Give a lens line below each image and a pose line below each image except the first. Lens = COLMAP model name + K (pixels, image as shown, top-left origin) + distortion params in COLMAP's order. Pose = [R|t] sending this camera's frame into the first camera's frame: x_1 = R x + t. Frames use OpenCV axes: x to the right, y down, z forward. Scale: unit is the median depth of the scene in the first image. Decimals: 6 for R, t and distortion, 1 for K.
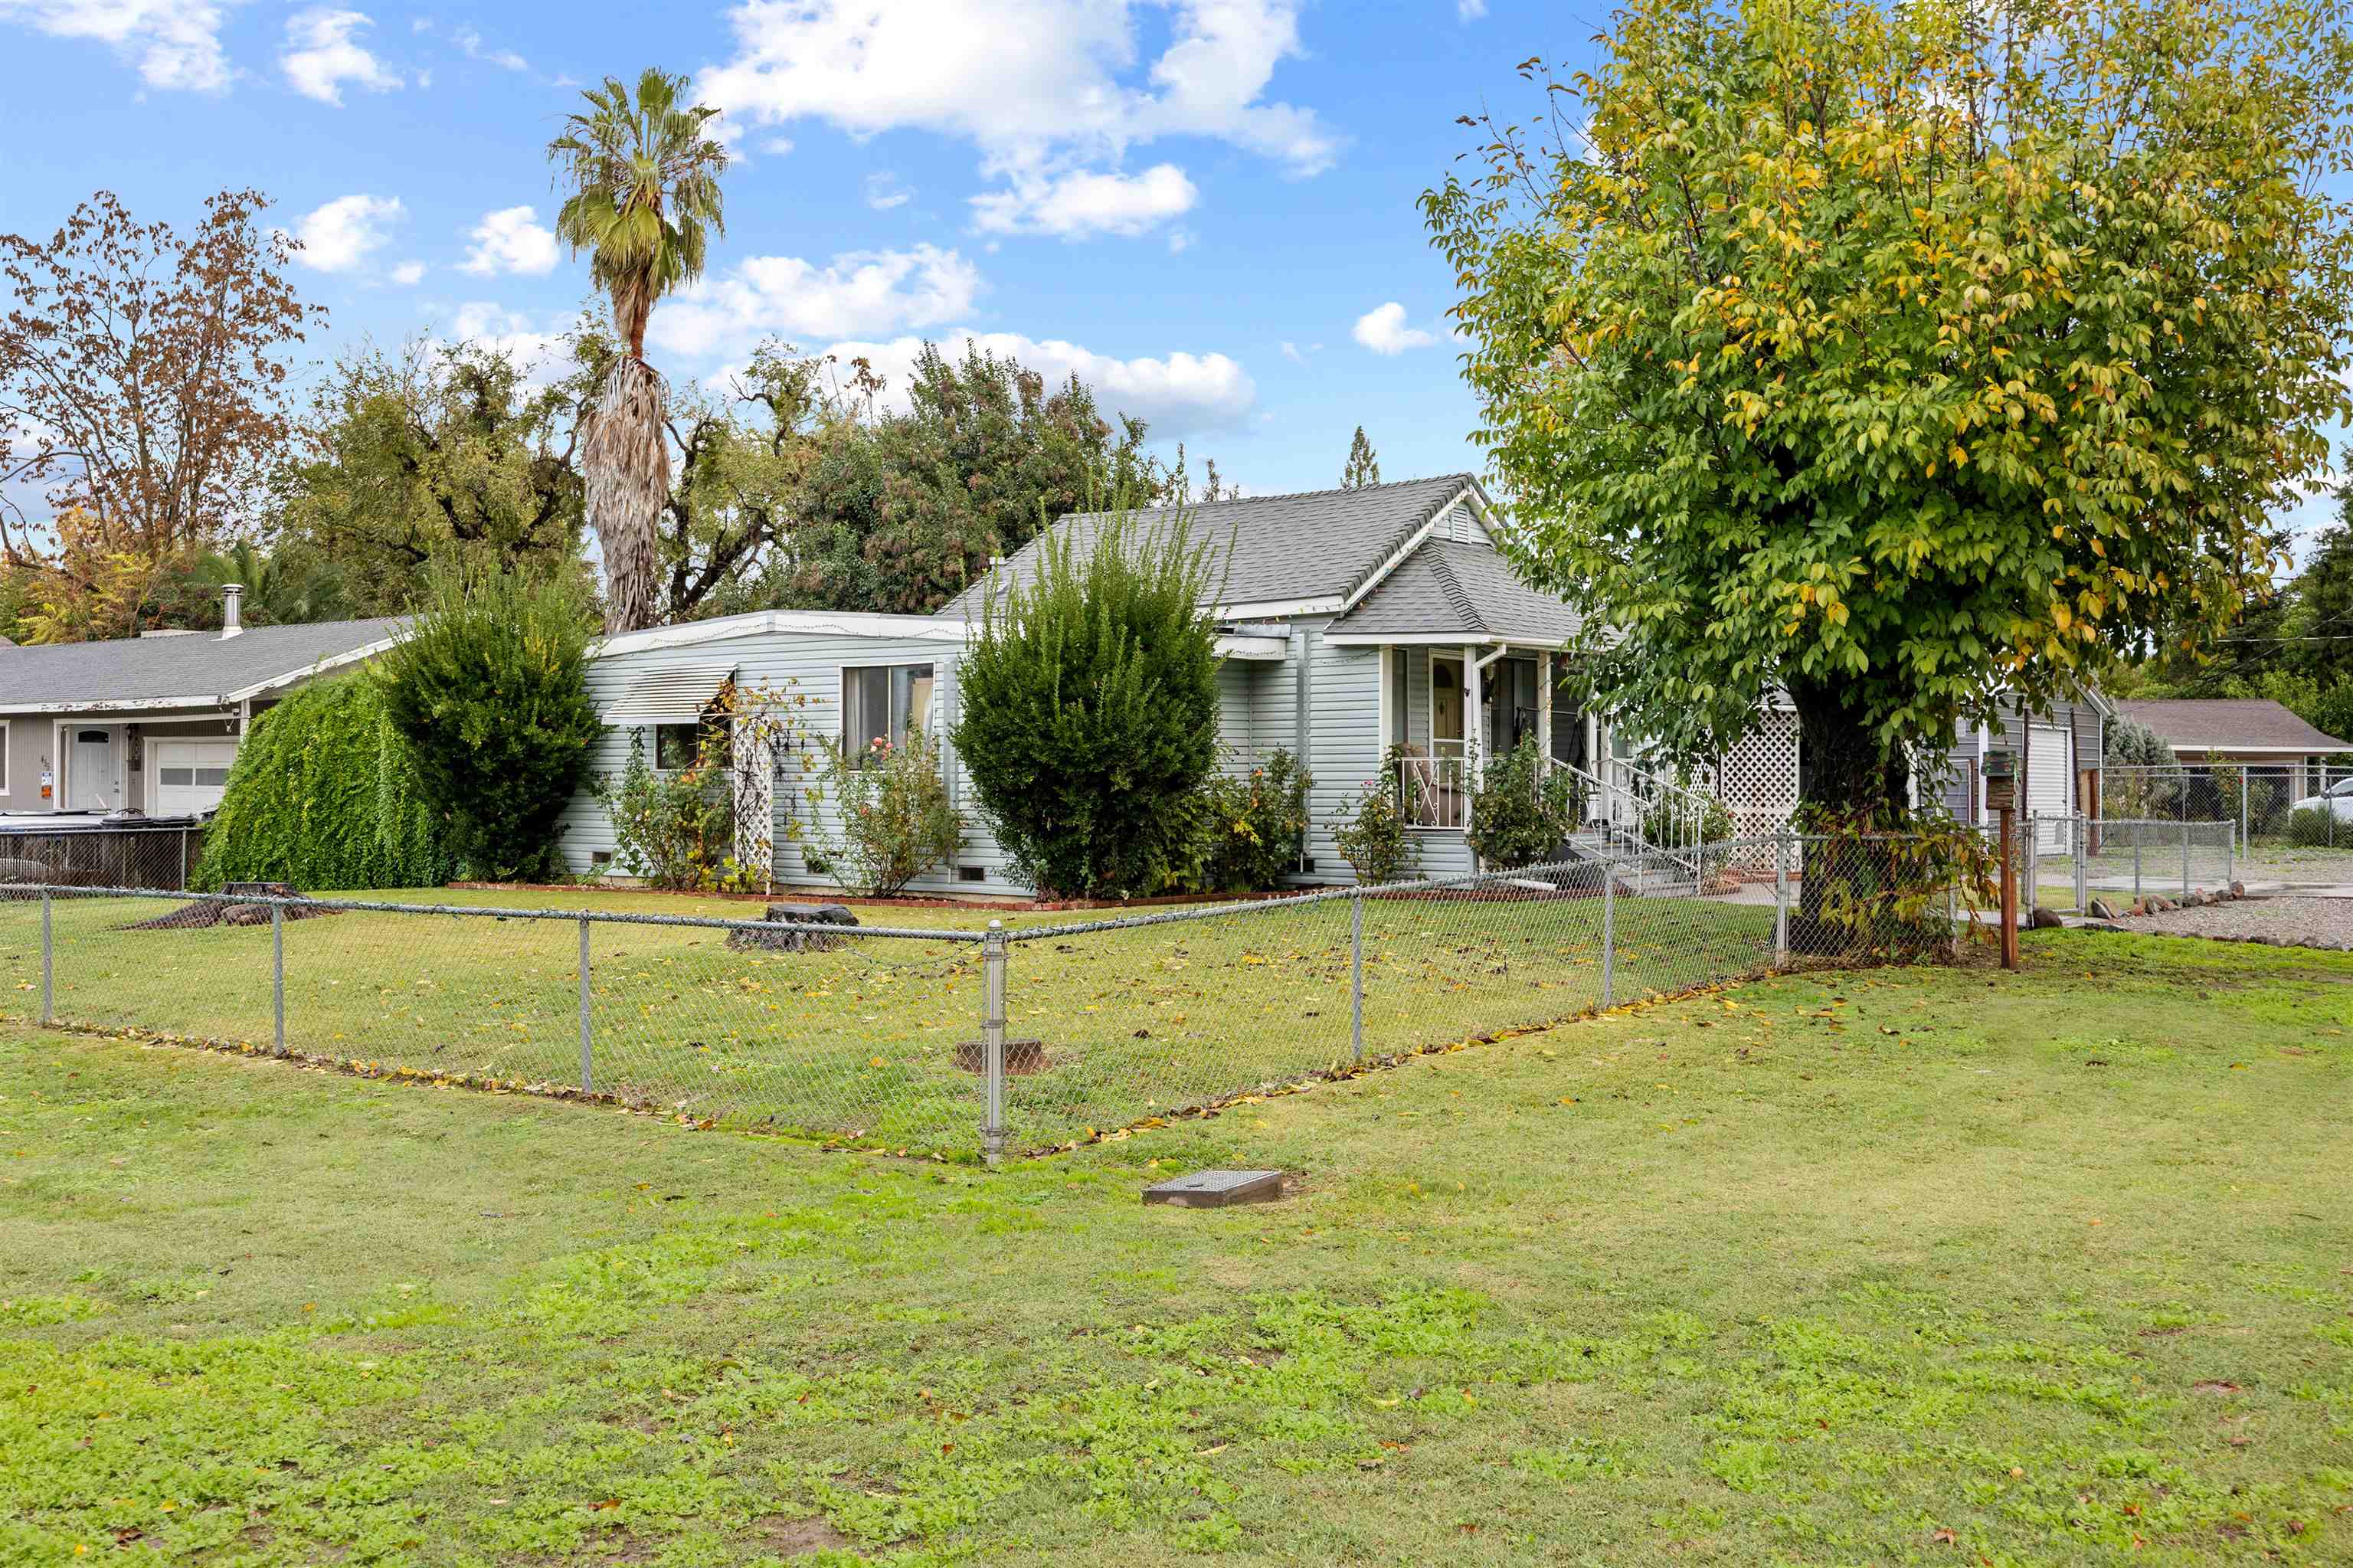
lens RADIAL K [[2241.5, 0, 1176.5], [0, 2241.5, 784.0], [0, 0, 1]] dist [0.001229, 0.000713]
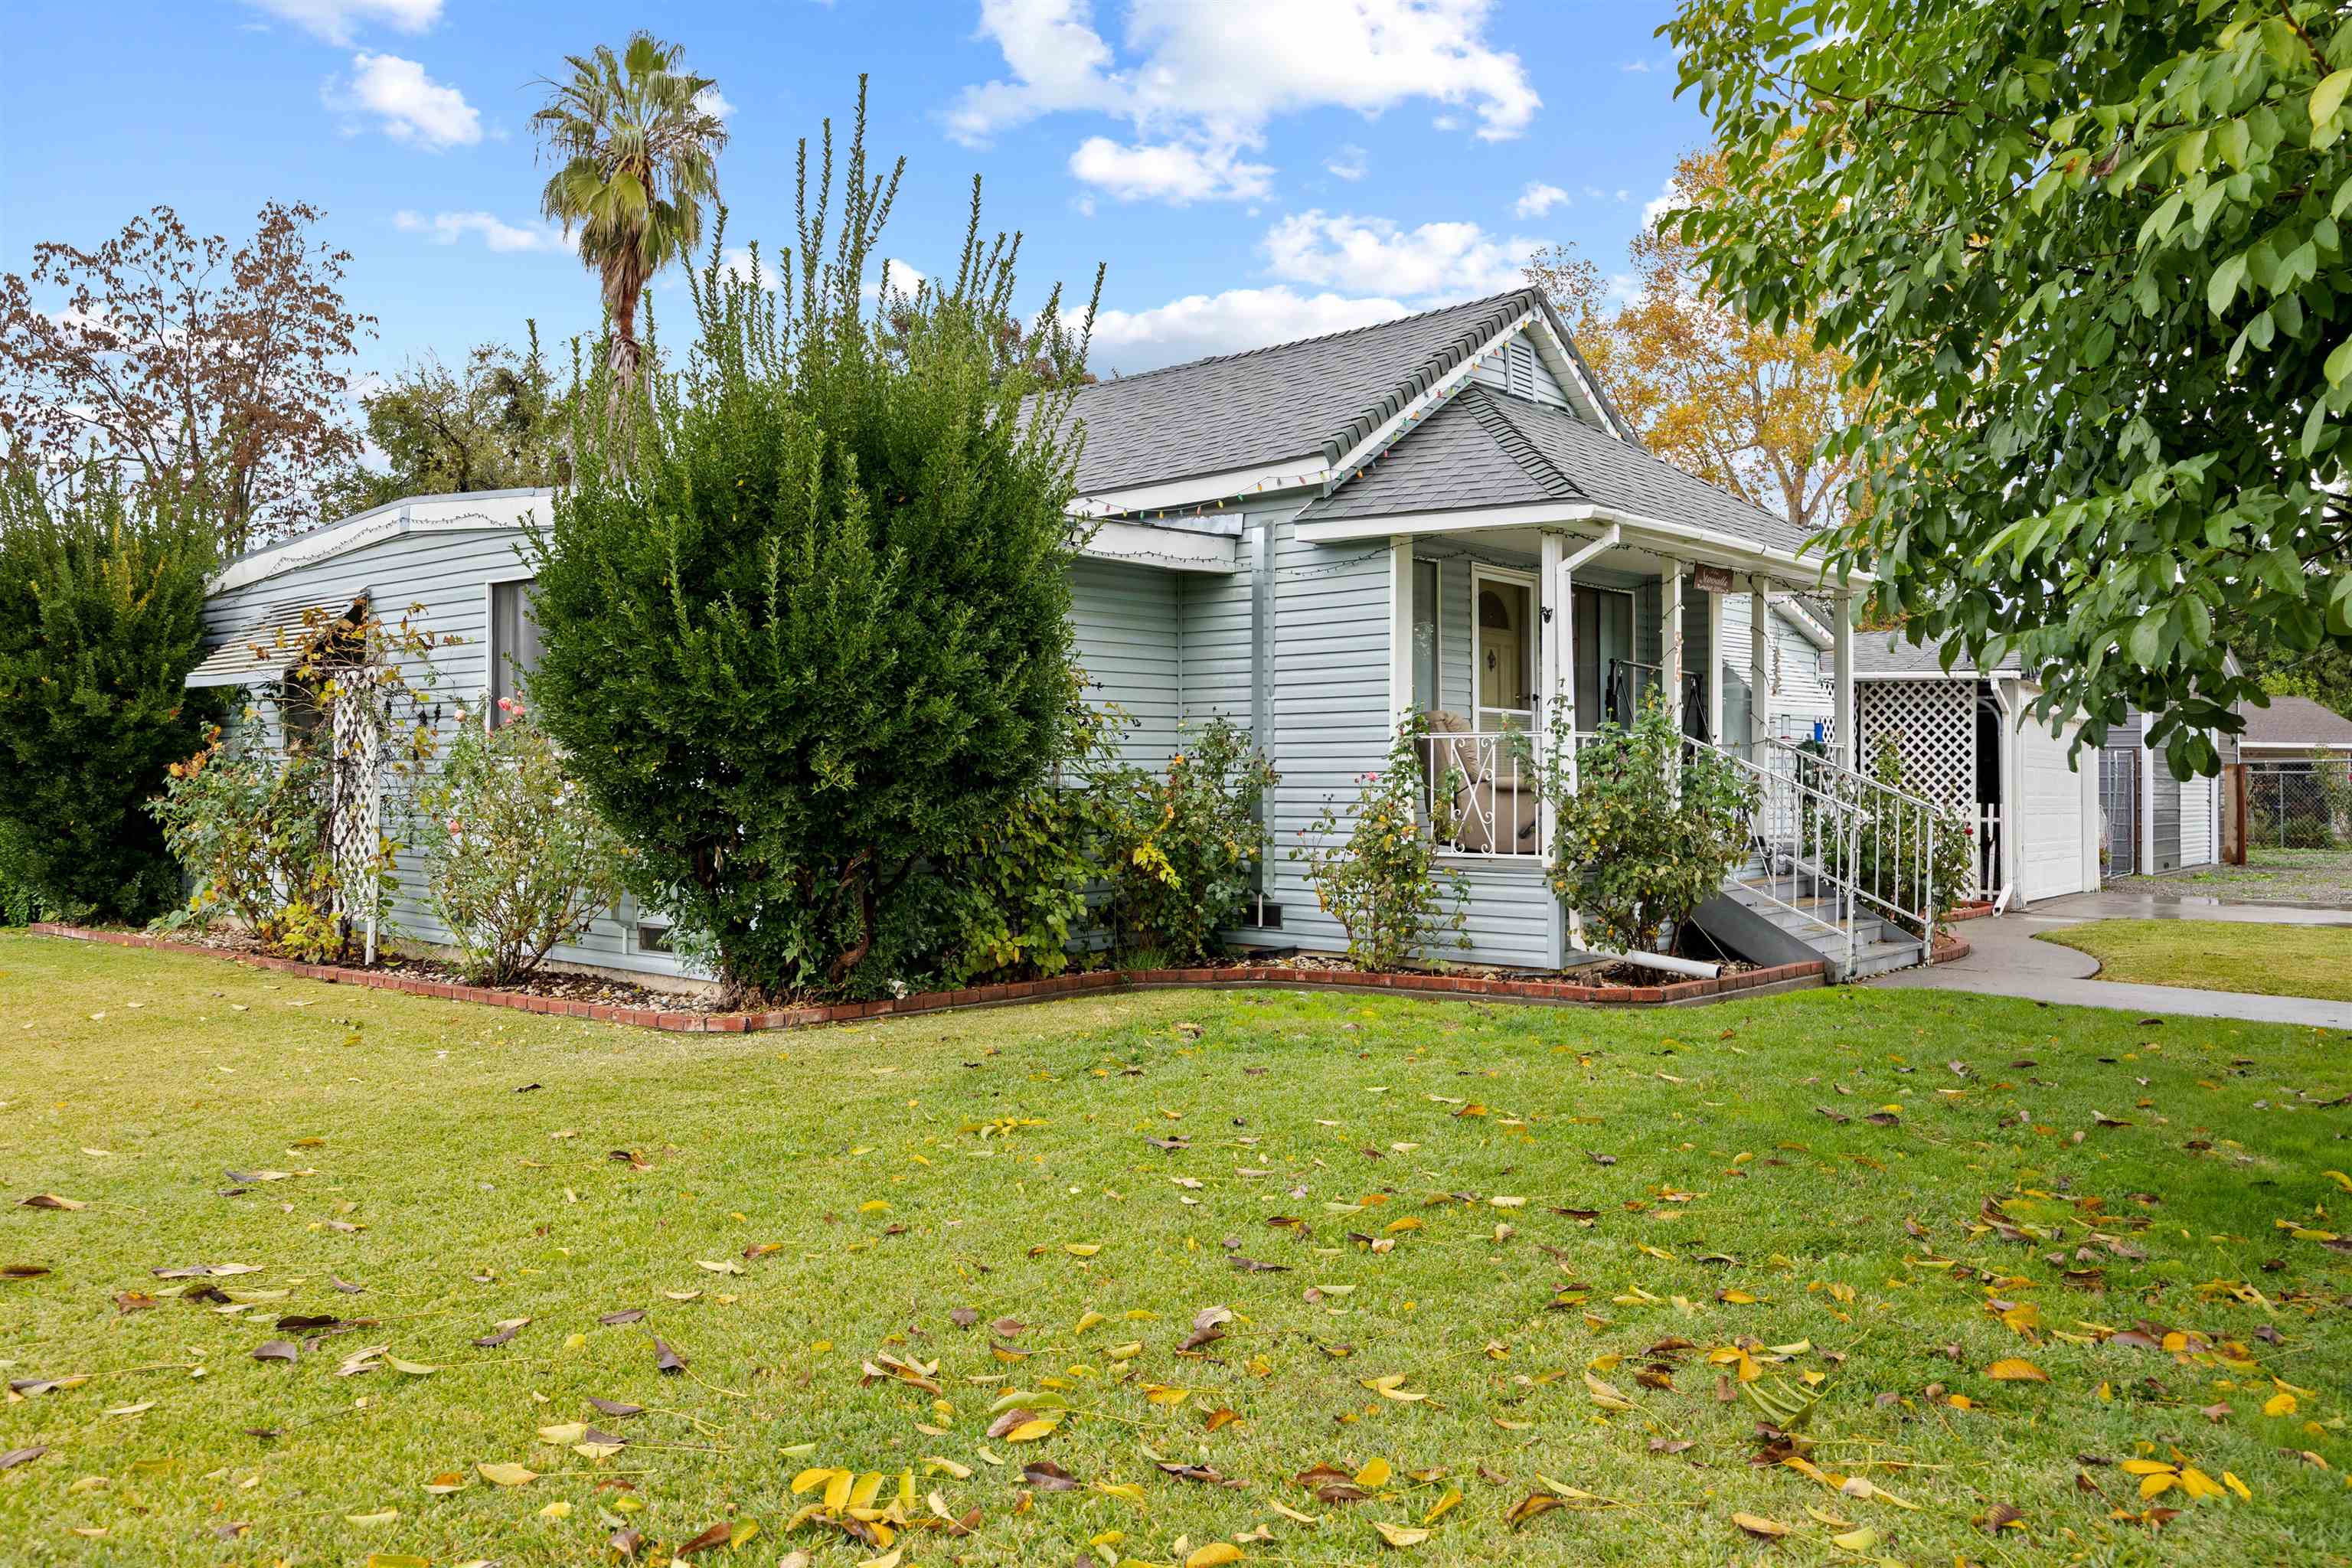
lens RADIAL K [[1799.0, 0, 1176.0], [0, 1799.0, 784.0], [0, 0, 1]] dist [0.000227, 0.000462]
pose [[0.999288, 0.000311, -0.037734, 0.052005], [-0.000267, 0.999999, 0.001186, 0.000718], [0.037735, -0.001175, 0.999287, 0.525961]]
